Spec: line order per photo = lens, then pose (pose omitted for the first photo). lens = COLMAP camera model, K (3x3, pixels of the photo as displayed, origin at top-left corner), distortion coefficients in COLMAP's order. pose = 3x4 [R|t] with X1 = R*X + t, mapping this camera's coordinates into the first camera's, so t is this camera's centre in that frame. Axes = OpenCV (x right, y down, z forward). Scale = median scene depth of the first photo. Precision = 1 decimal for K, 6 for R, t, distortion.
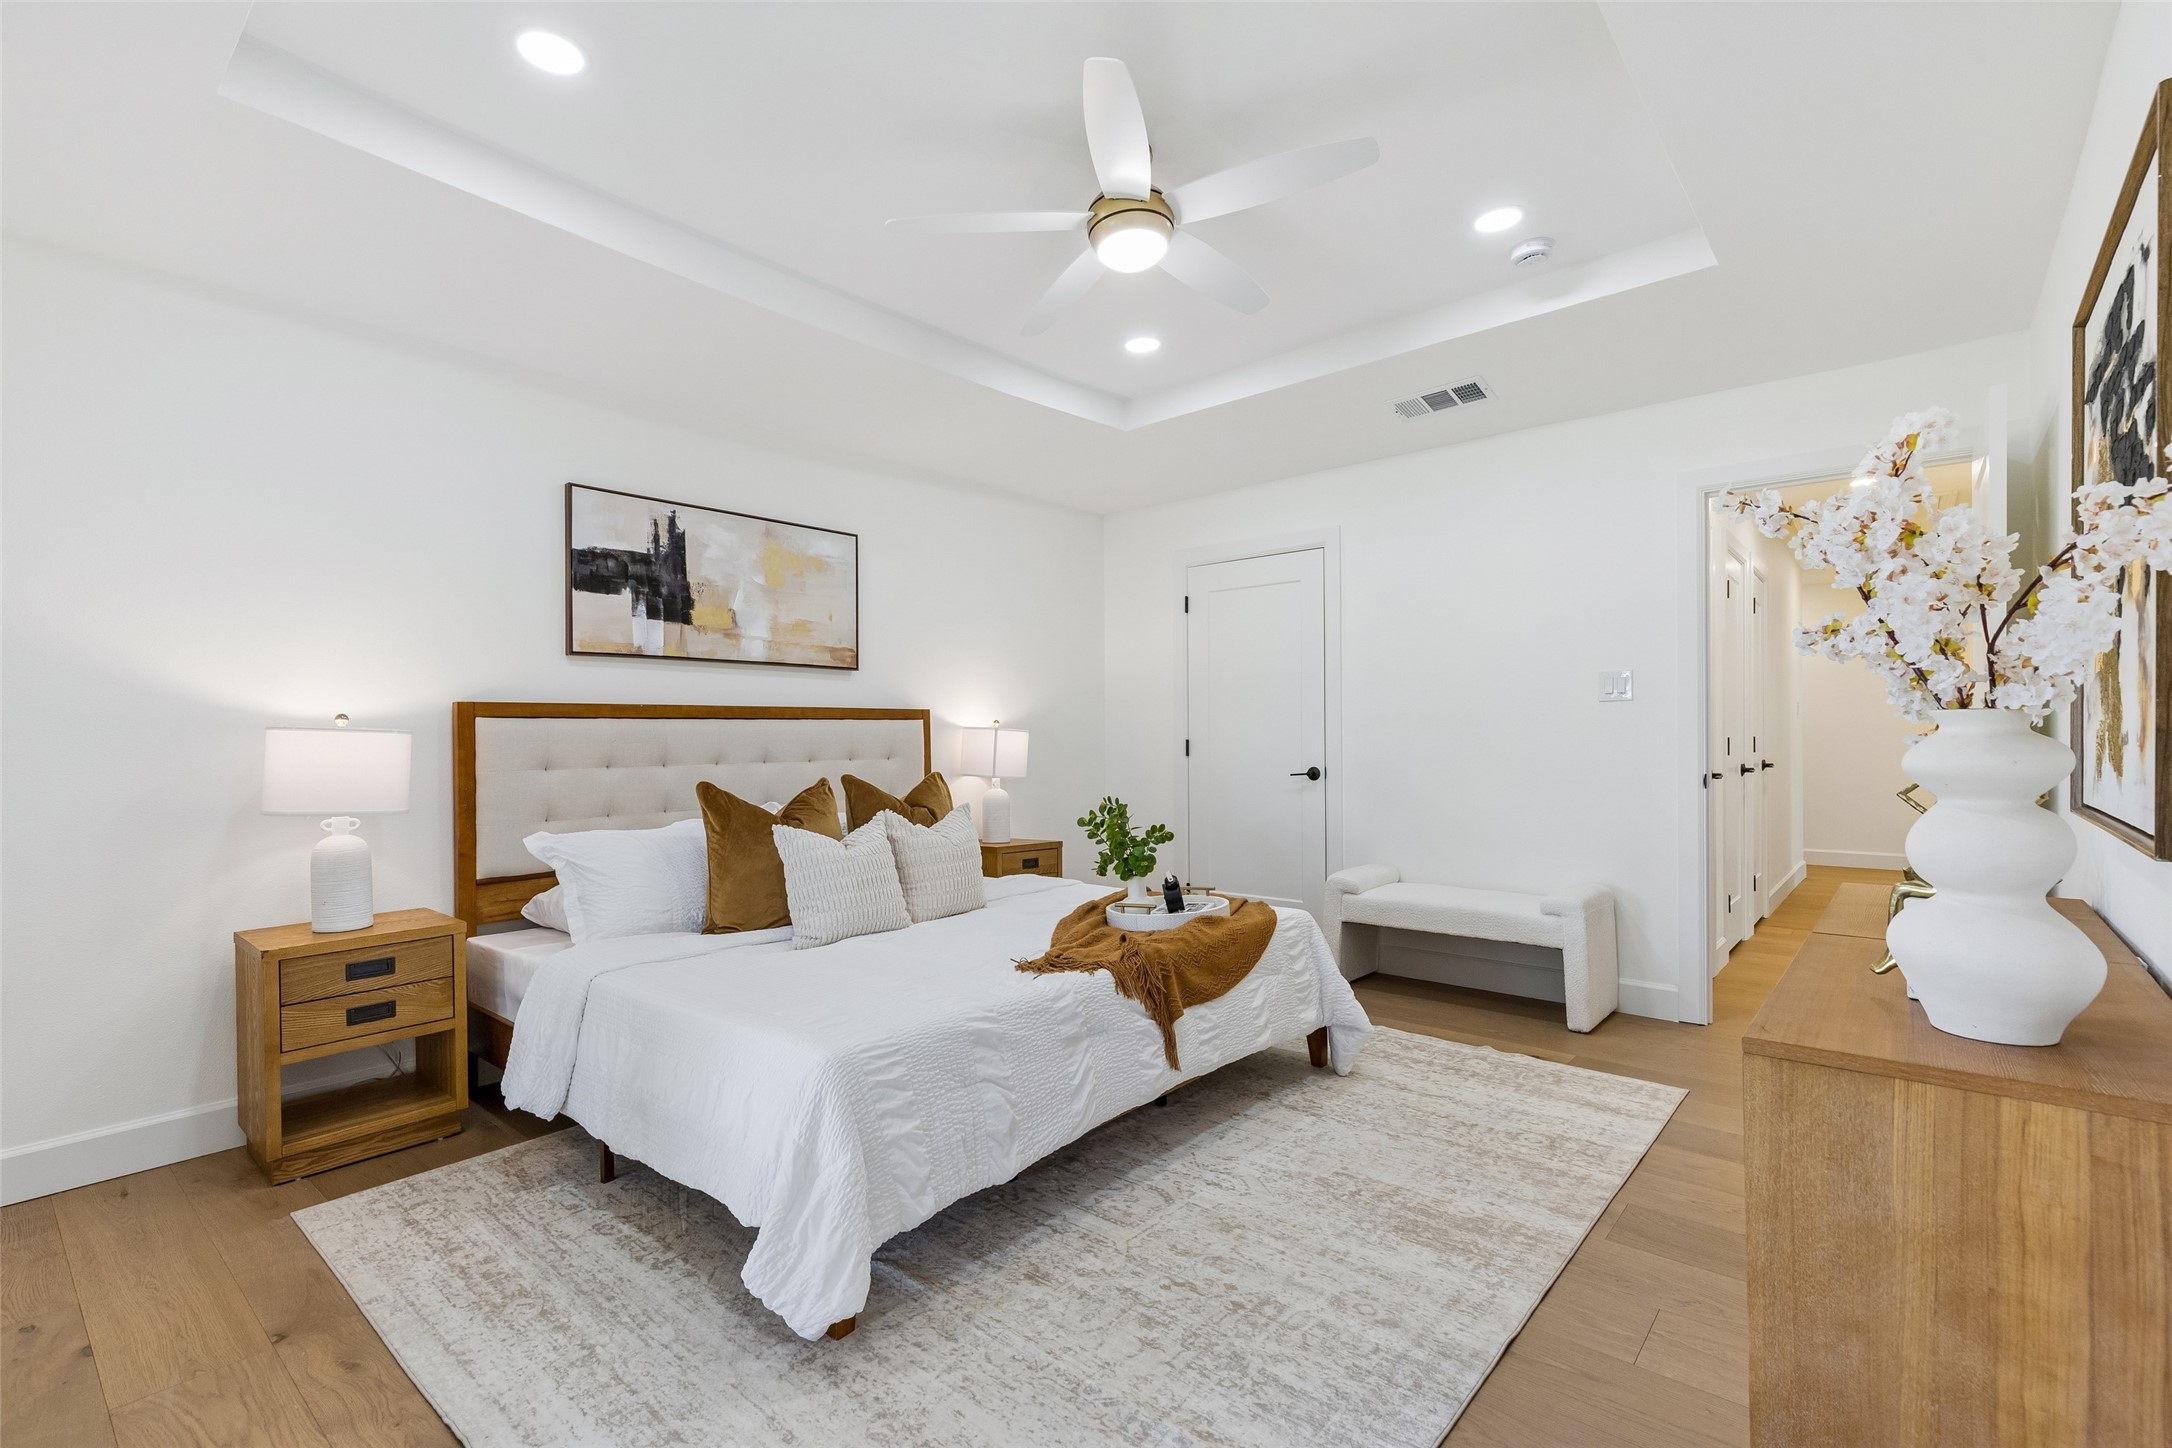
lens RADIAL K [[979.6, 0, 1098.5], [0, 979.6, 735.9], [0, 0, 1]] dist [0.010398, -0.001914]
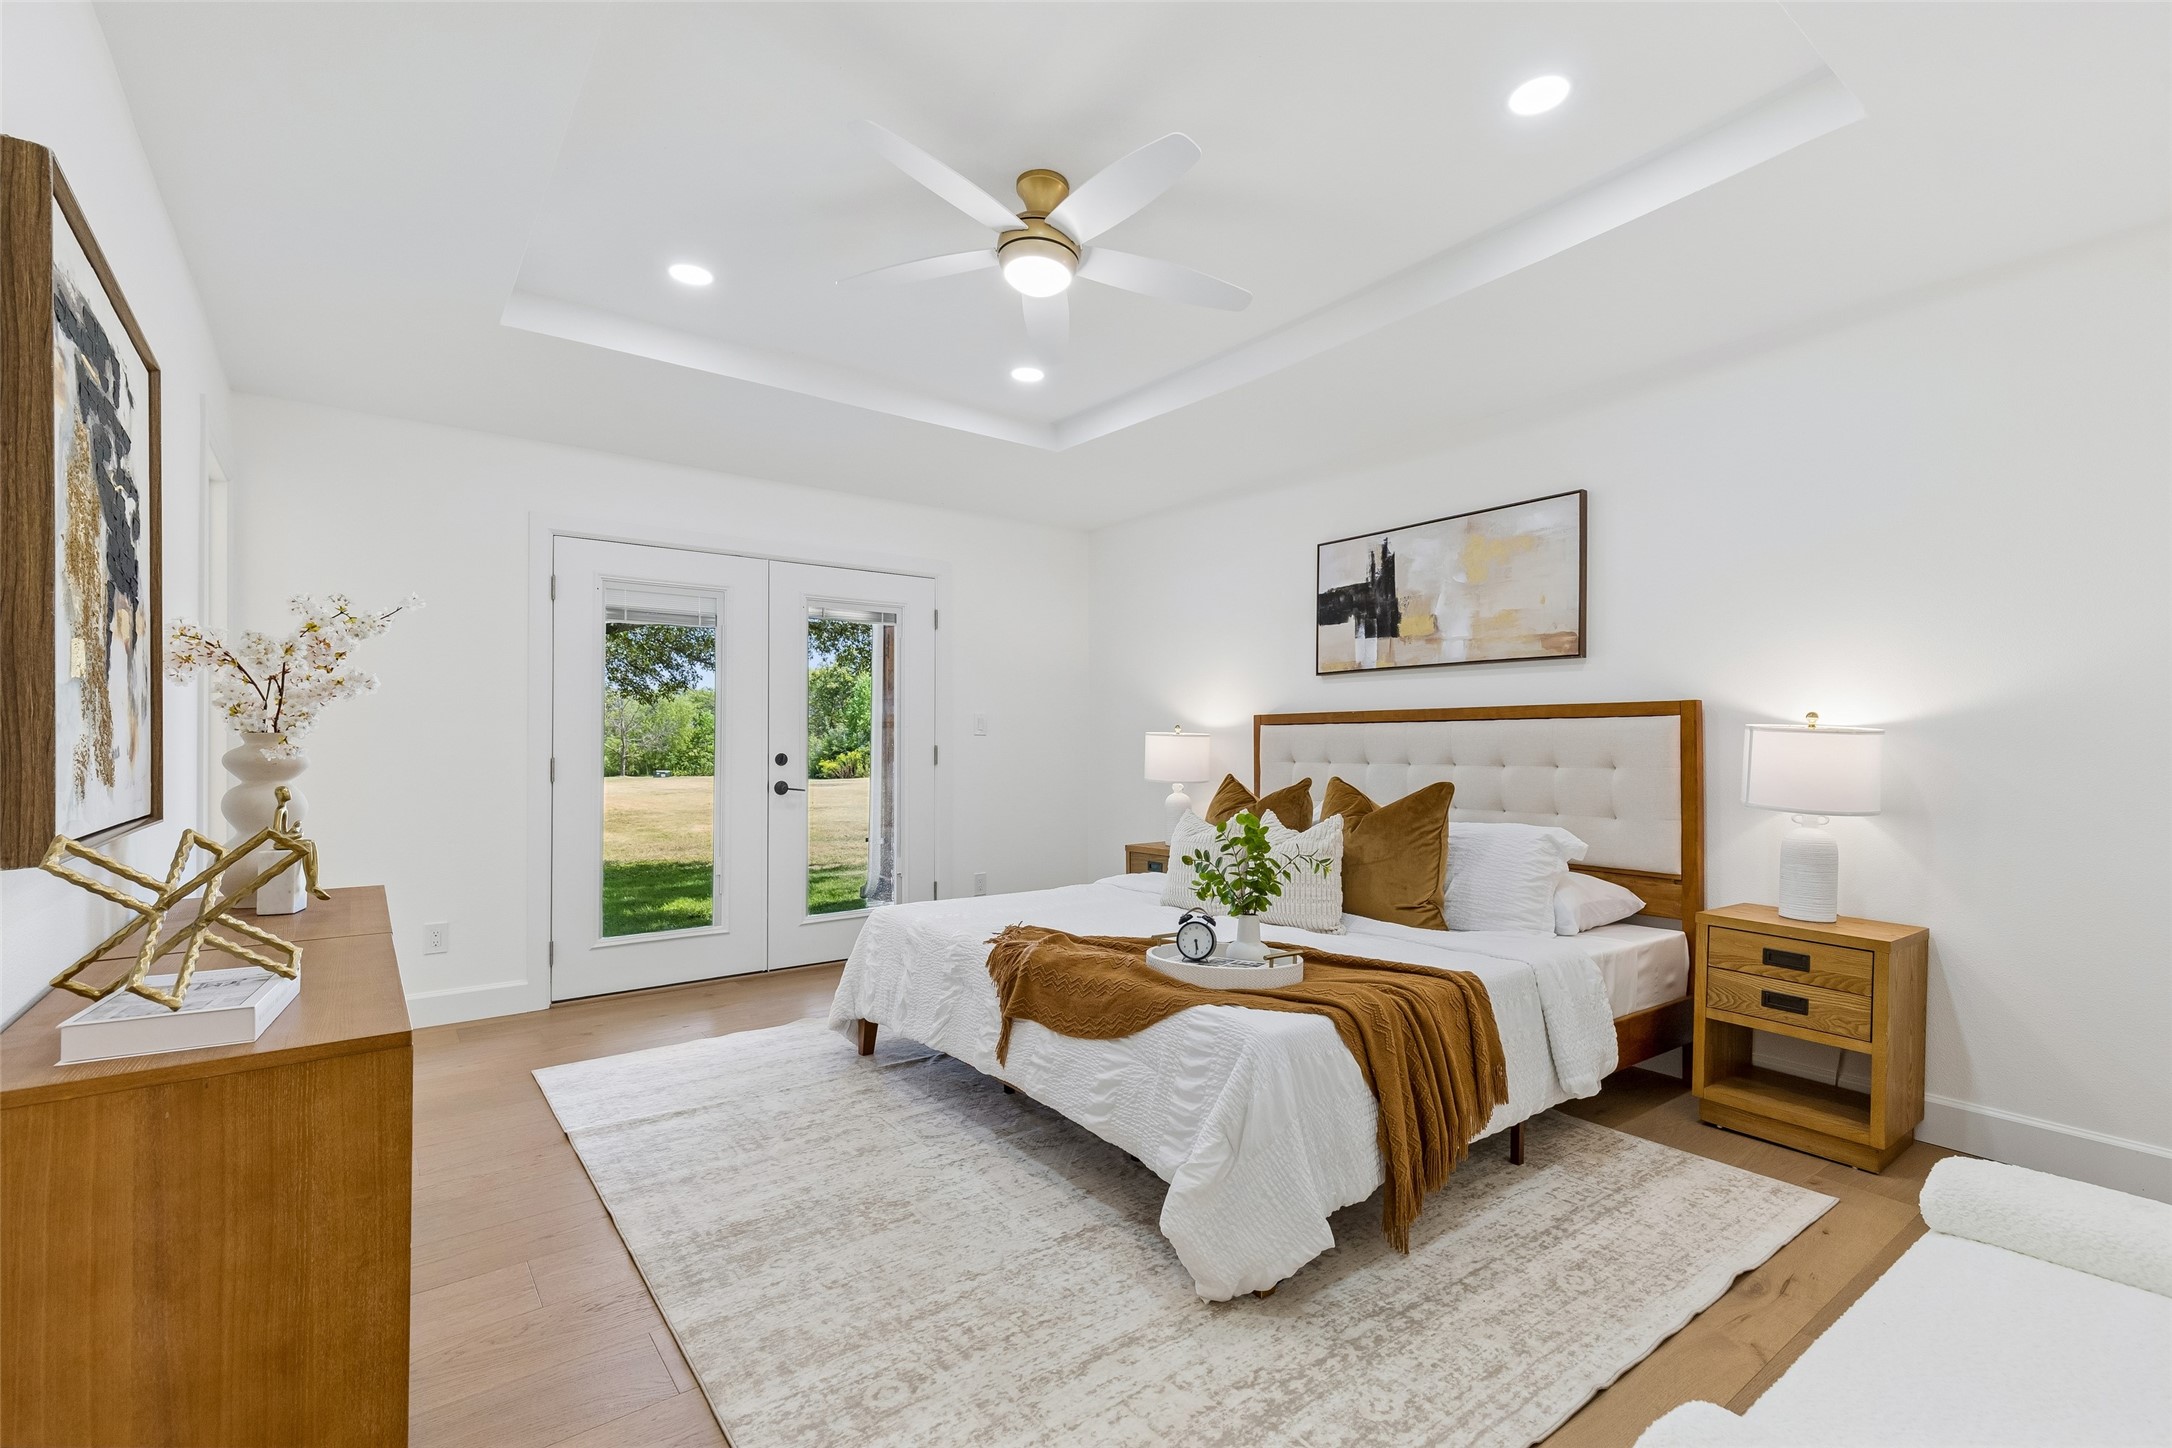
lens RADIAL K [[979.6, 0, 1094.4], [0, 979.6, 733.7], [0, 0, 1]] dist [0.010398, -0.001914]
pose [[-0.216070, 0.001447, -0.976377, 0.752301], [0.002989, 0.999995, 0.000820, -0.006656], [0.976373, -0.002741, -0.216073, 0.928853]]
